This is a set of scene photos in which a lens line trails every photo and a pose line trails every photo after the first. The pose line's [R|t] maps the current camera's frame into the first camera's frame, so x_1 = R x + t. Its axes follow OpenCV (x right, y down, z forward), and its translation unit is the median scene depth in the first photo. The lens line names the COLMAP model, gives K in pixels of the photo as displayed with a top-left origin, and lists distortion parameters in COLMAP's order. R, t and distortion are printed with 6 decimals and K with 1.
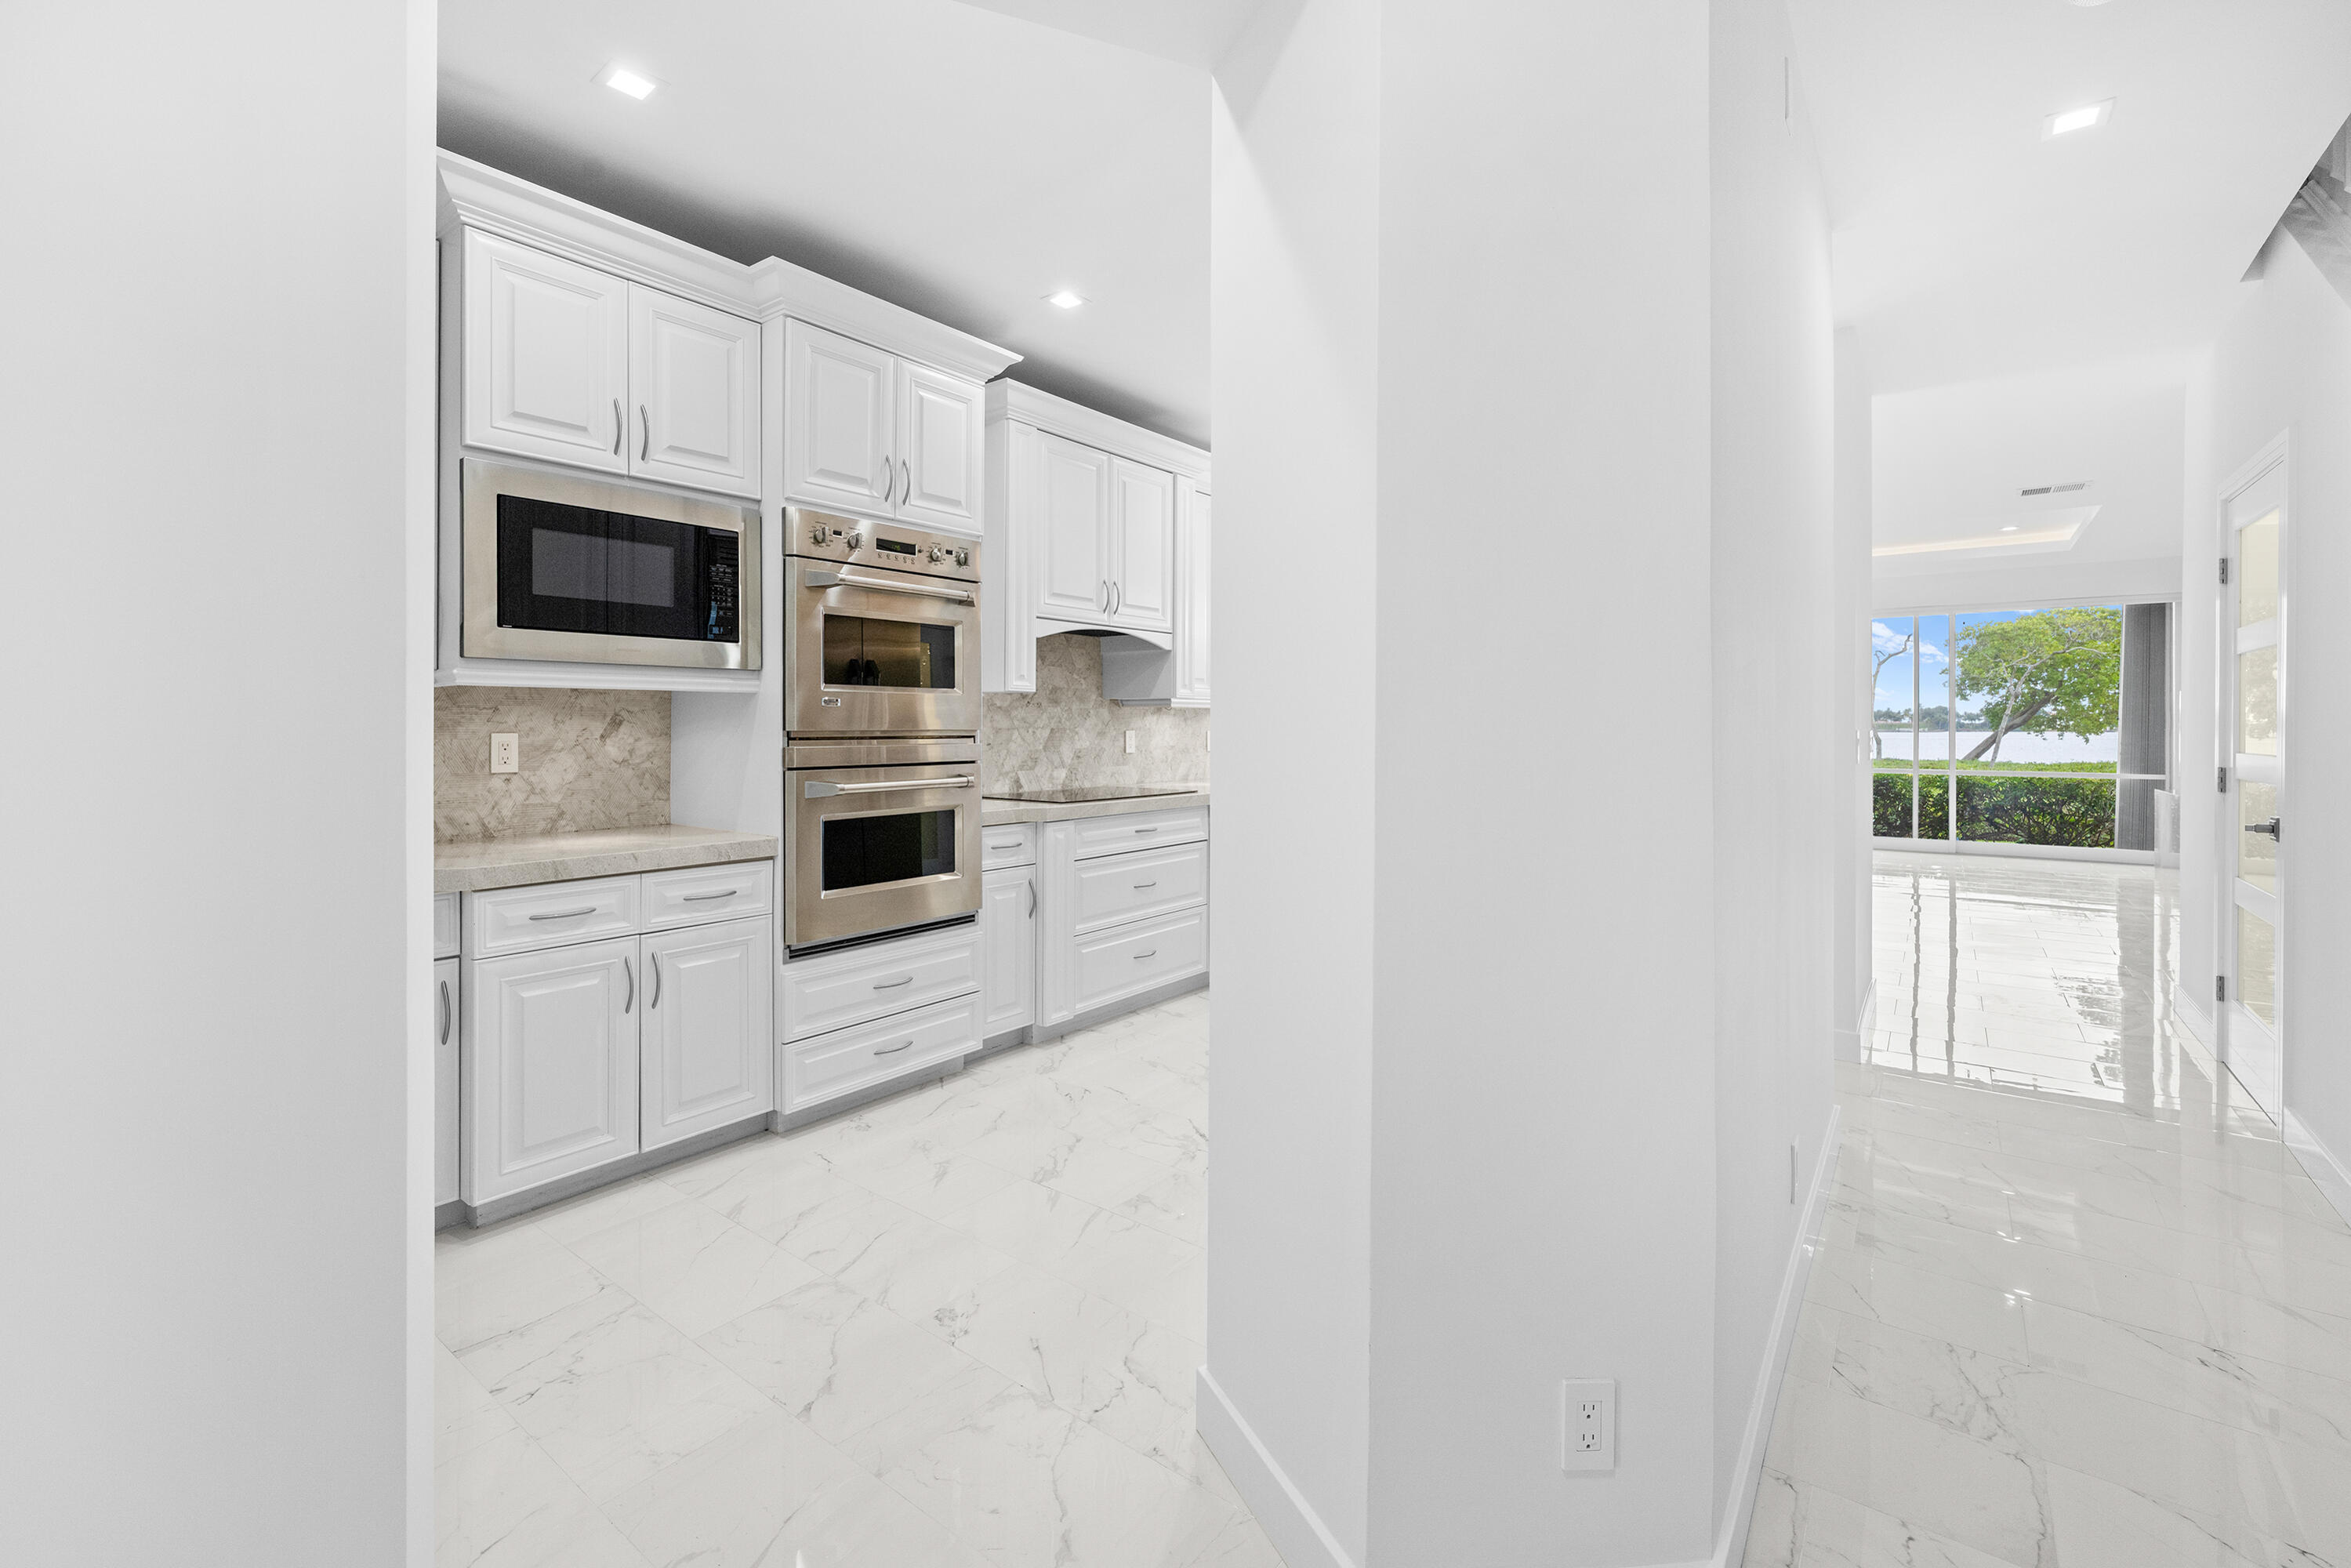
lens RADIAL K [[1012.7, 0, 1170.9], [0, 1012.7, 723.2], [0, 0, 1]] dist [0.004118, -0.001607]
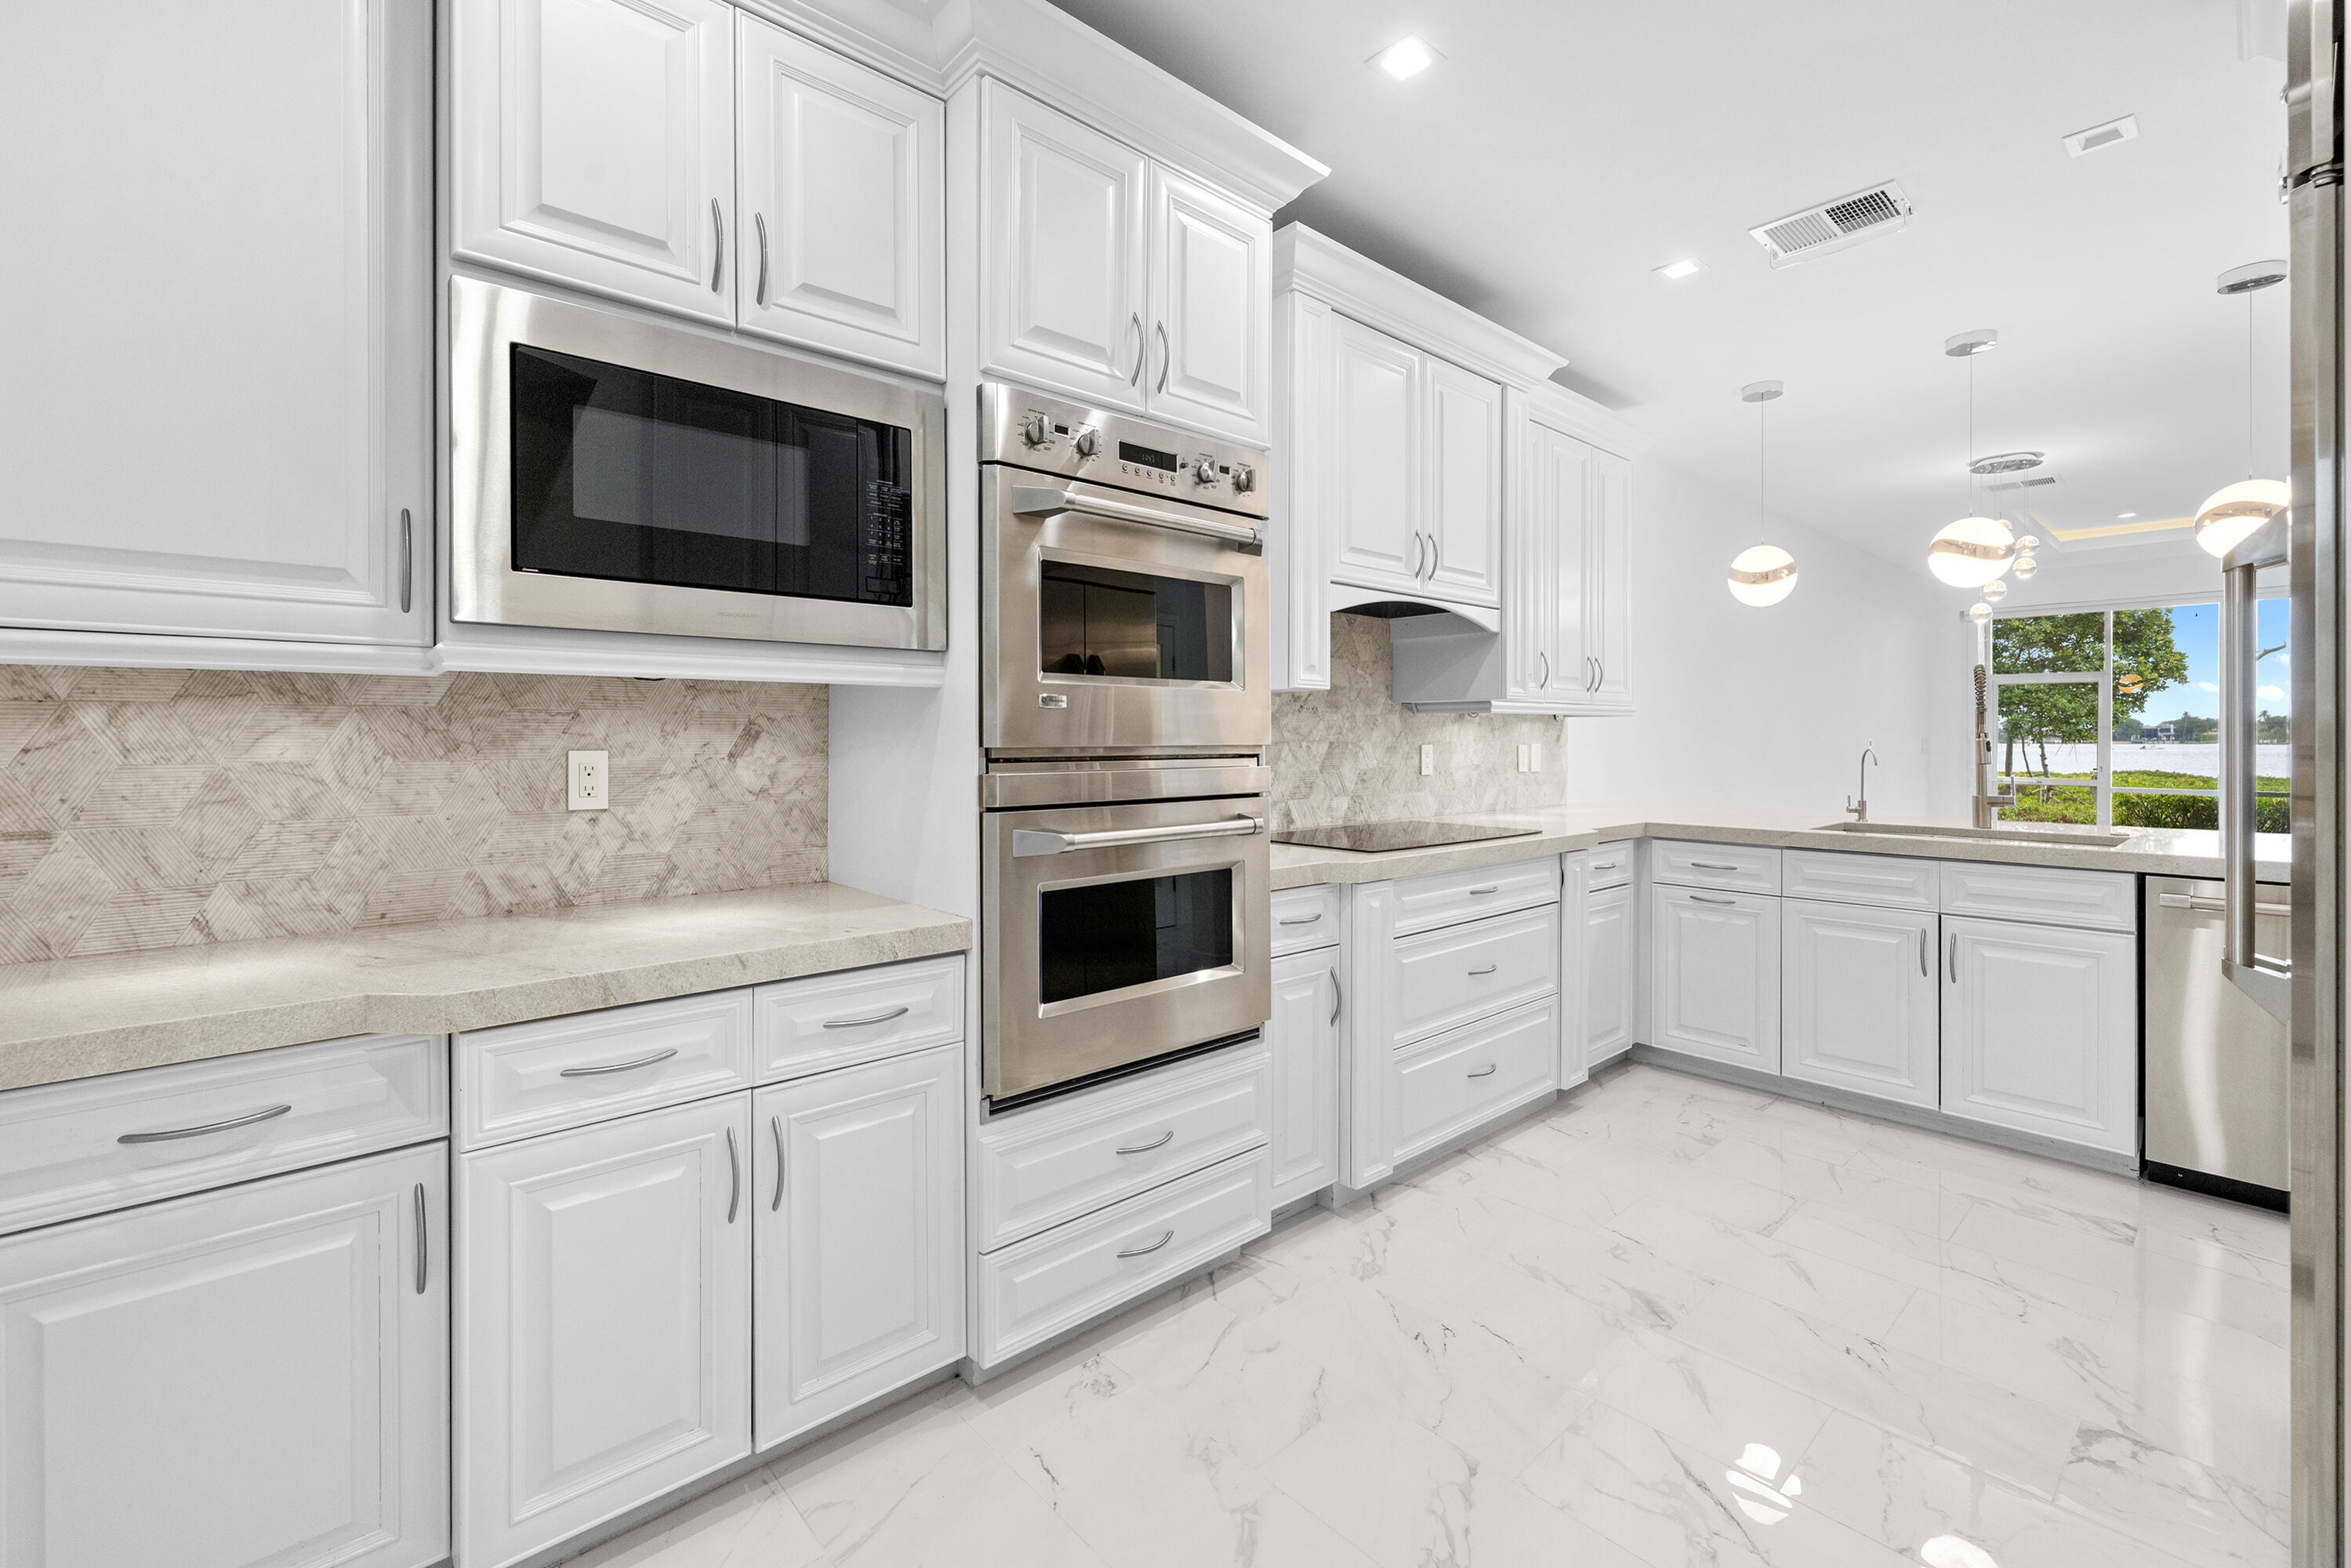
lens RADIAL K [[1000.1, 0, 1153.8], [0, 1000.1, 741.3], [0, 0, 1]] dist [0.002222, -0.000915]
pose [[0.979151, 0.000104, -0.203134, -0.147576], [0.001237, 0.999978, 0.006473, -0.000292], [0.203130, -0.006589, 0.979130, 0.405400]]
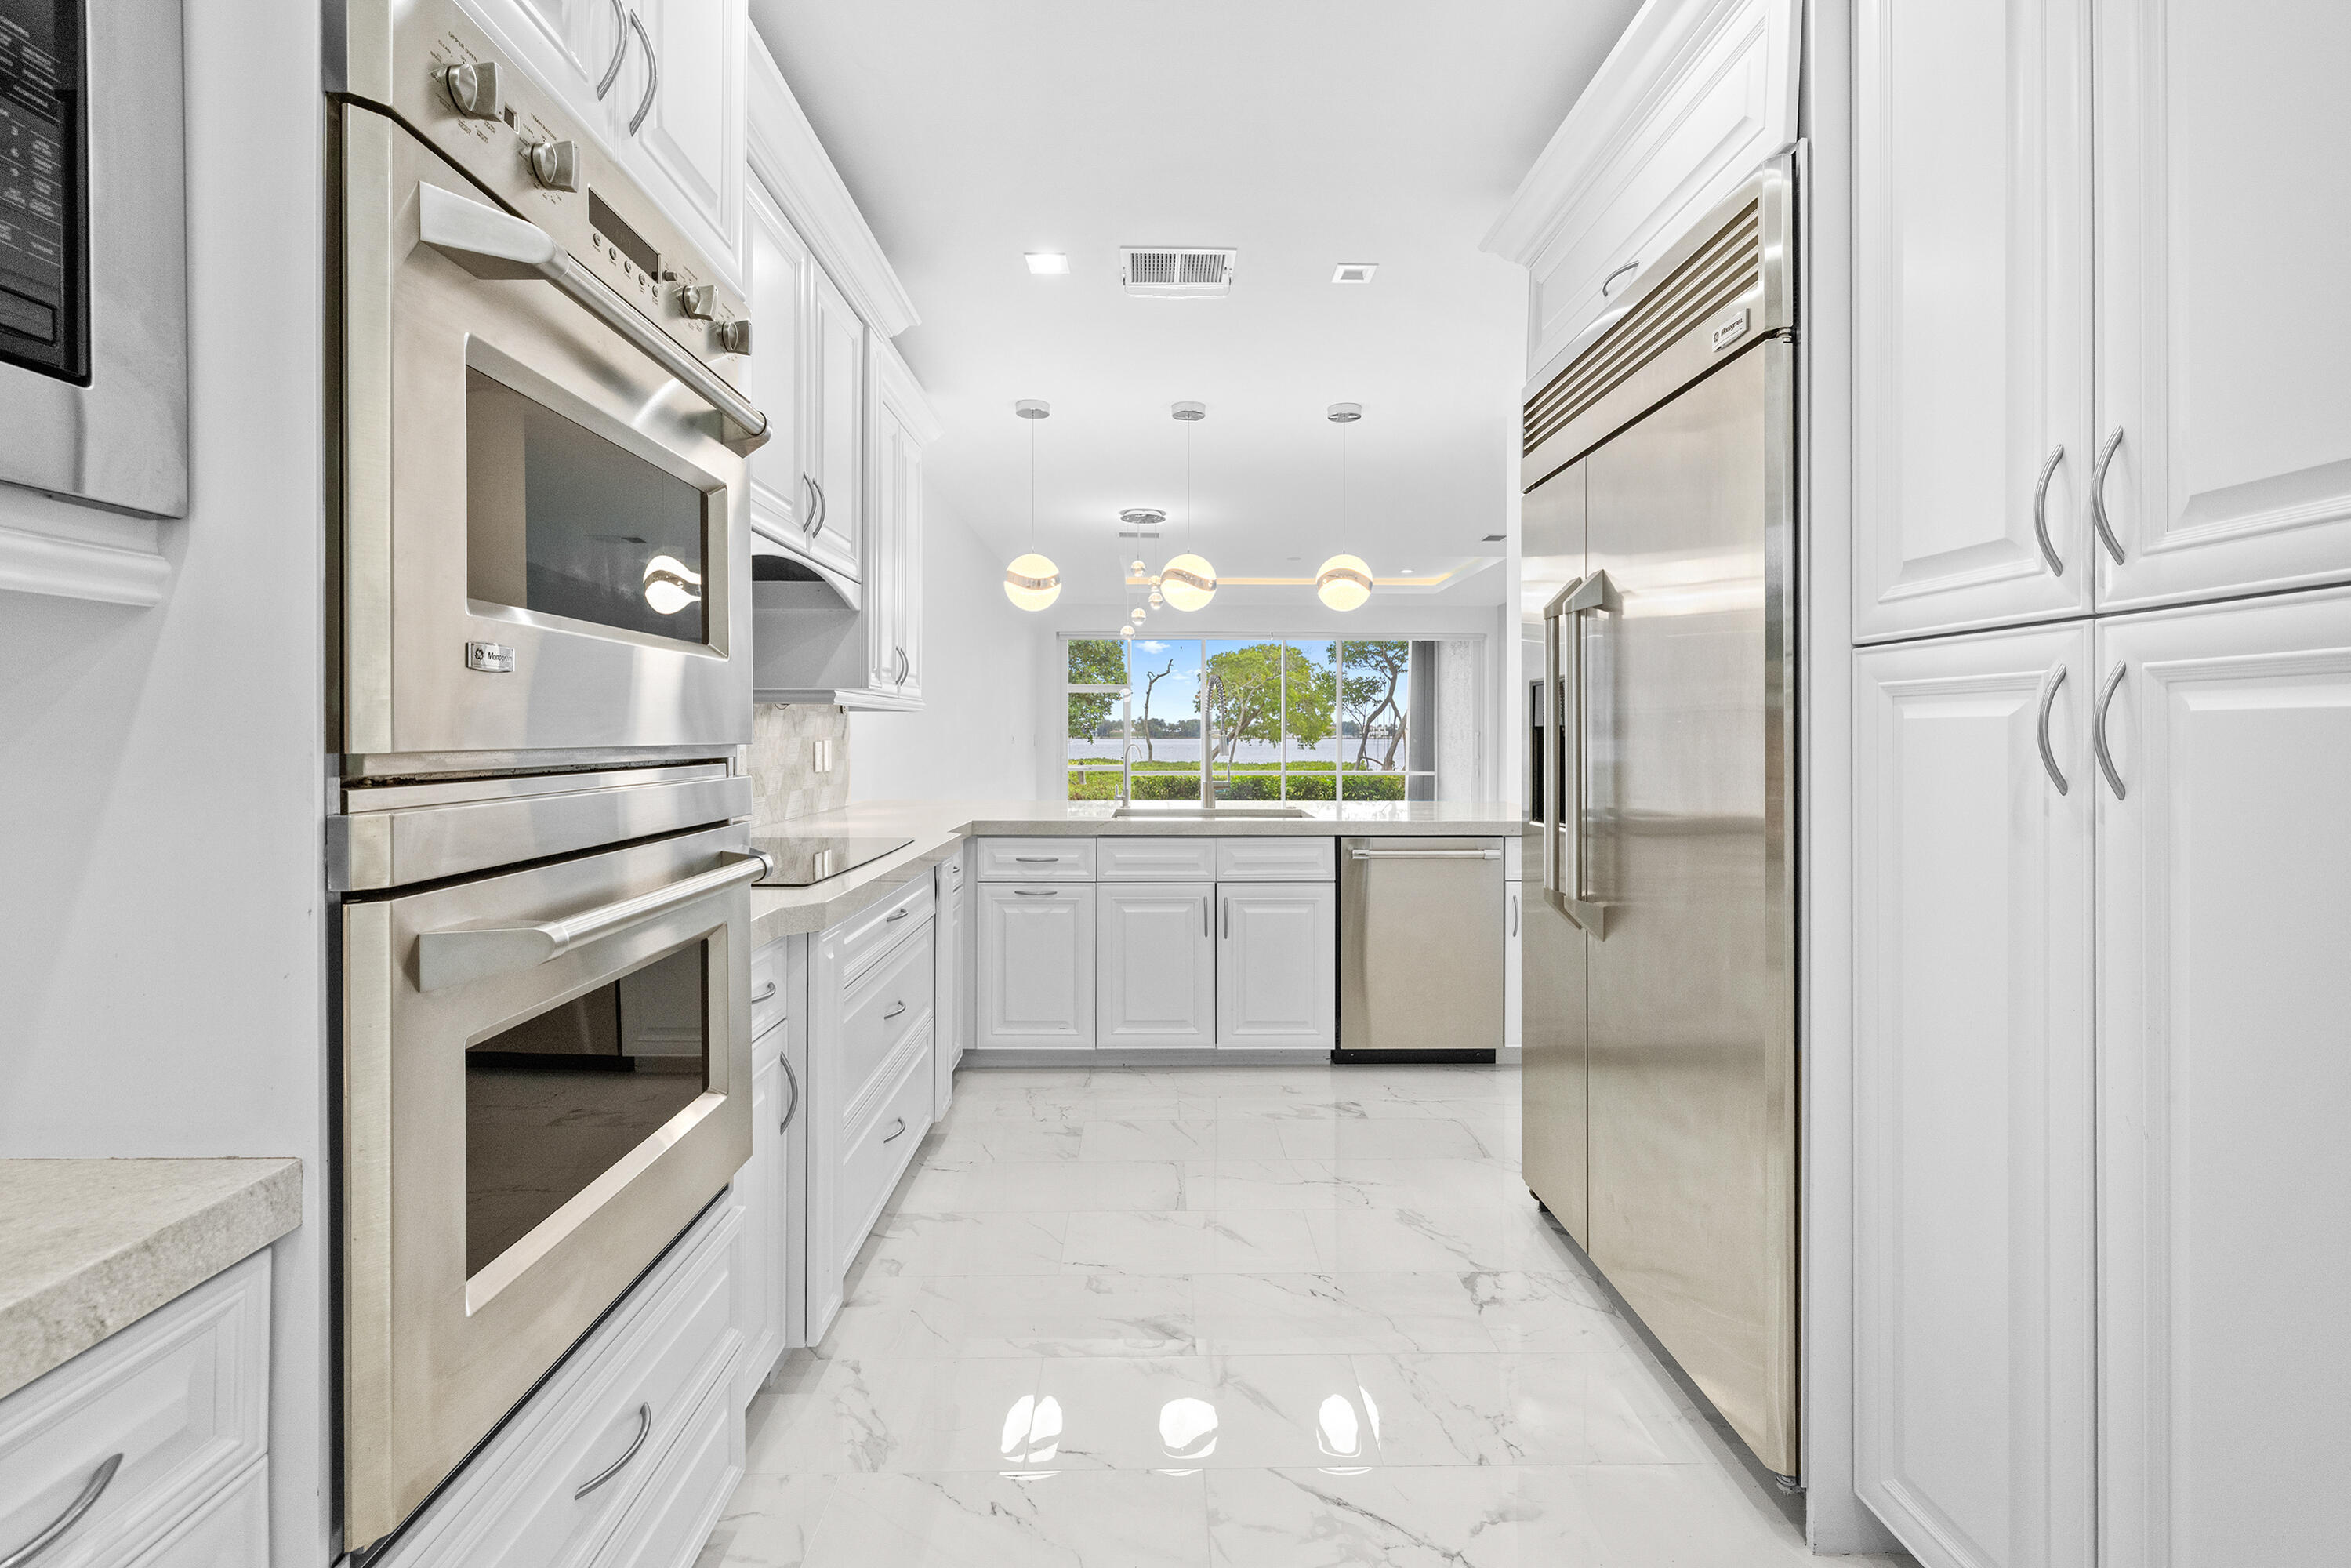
lens RADIAL K [[1012.7, 0, 1182.1], [0, 1012.7, 736.3], [0, 0, 1]] dist [0.004118, -0.001607]
pose [[0.780614, 0.000322, 0.625013, -0.358259], [-0.003817, 0.999984, 0.004252, 0.000833], [-0.625001, -0.005705, 0.780603, 0.622581]]
